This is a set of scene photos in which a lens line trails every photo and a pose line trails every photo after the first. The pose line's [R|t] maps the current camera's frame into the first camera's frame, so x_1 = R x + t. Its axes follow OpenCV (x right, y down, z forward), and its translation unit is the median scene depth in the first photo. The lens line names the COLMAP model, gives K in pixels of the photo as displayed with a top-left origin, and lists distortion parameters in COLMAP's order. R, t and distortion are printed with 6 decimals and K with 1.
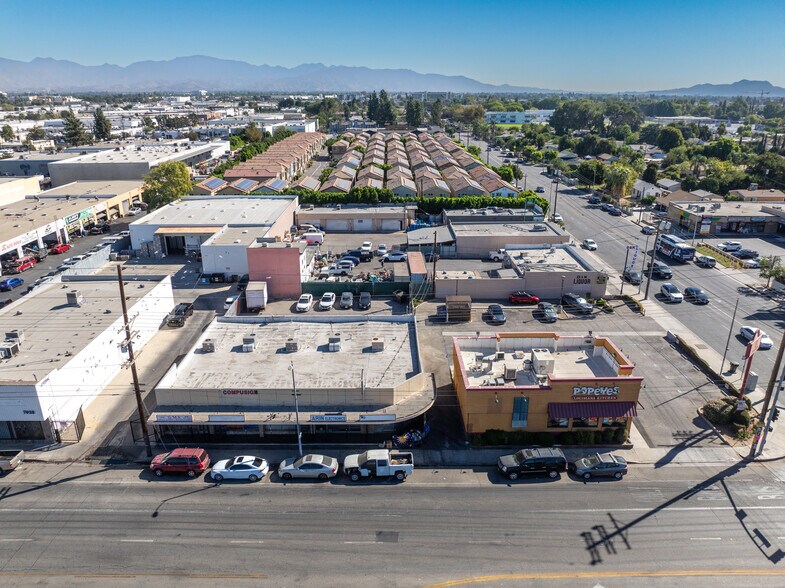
lens RADIAL K [[553.0, 0, 392.5], [0, 553.0, 294.0], [0, 0, 1]] dist [-0.047631, 0.018636]
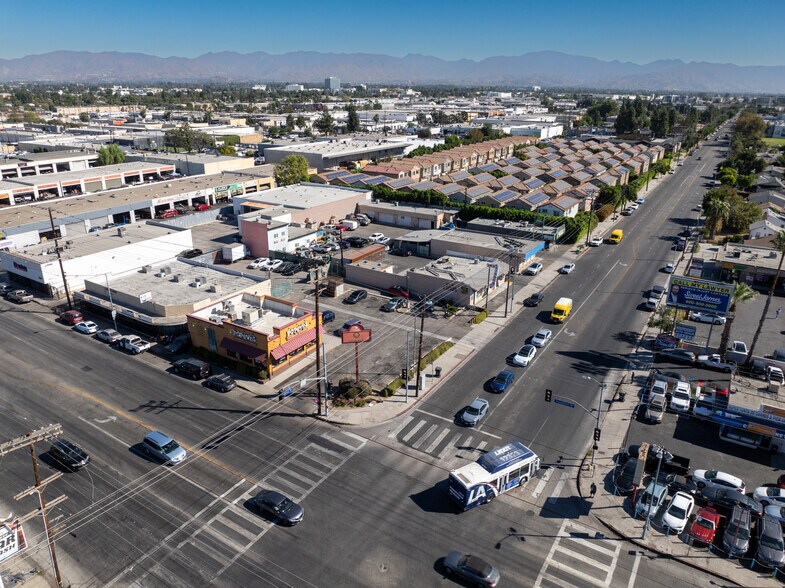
lens RADIAL K [[553.0, 0, 392.5], [0, 553.0, 294.0], [0, 0, 1]] dist [-0.047631, 0.018636]
pose [[0.841073, 0.199815, -0.502663, 0.815042], [-0.196324, 0.978669, 0.060536, -0.056903], [0.504036, 0.047770, 0.862360, -0.038402]]
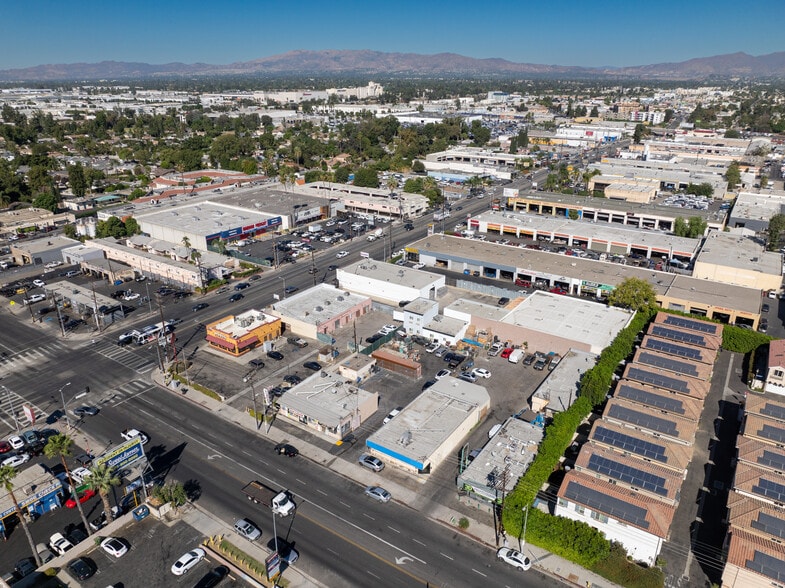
lens RADIAL K [[553.0, 0, 392.5], [0, 553.0, 294.0], [0, 0, 1]] dist [-0.047631, 0.018636]
pose [[-0.566048, 0.302105, -0.767022, 1.185993], [-0.287596, 0.799607, 0.527179, -1.022082], [0.772579, 0.519001, -0.365732, 1.561690]]
